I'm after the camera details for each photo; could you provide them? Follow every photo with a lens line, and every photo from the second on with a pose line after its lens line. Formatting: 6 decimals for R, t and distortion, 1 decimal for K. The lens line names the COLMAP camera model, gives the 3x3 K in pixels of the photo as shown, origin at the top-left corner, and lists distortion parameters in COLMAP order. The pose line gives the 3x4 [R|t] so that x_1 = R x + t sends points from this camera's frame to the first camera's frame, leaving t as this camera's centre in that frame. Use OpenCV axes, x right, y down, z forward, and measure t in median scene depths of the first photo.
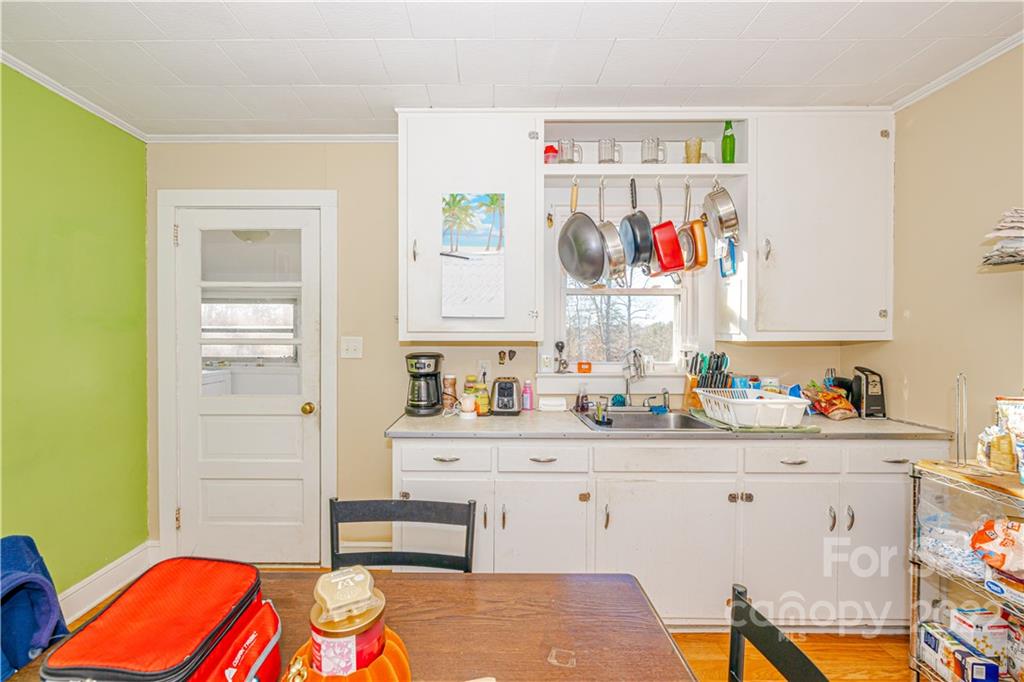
lens RADIAL K [[443.1, 0, 491.7], [0, 443.1, 338.5], [0, 0, 1]] dist [0.000105, -0.000220]
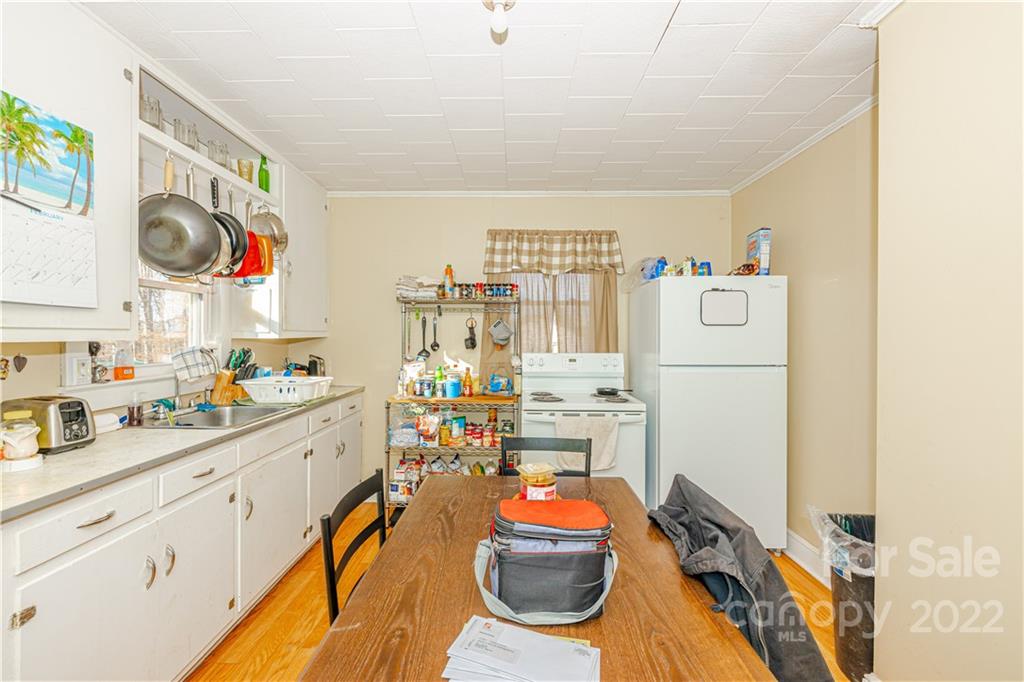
lens RADIAL K [[443.1, 0, 491.7], [0, 443.1, 338.5], [0, 0, 1]] dist [0.000105, -0.000220]
pose [[0.026622, -0.010934, 0.999586, -0.660405], [-0.000717, 0.999940, 0.010957, -0.008006], [-0.999645, -0.001008, 0.026613, 0.342771]]
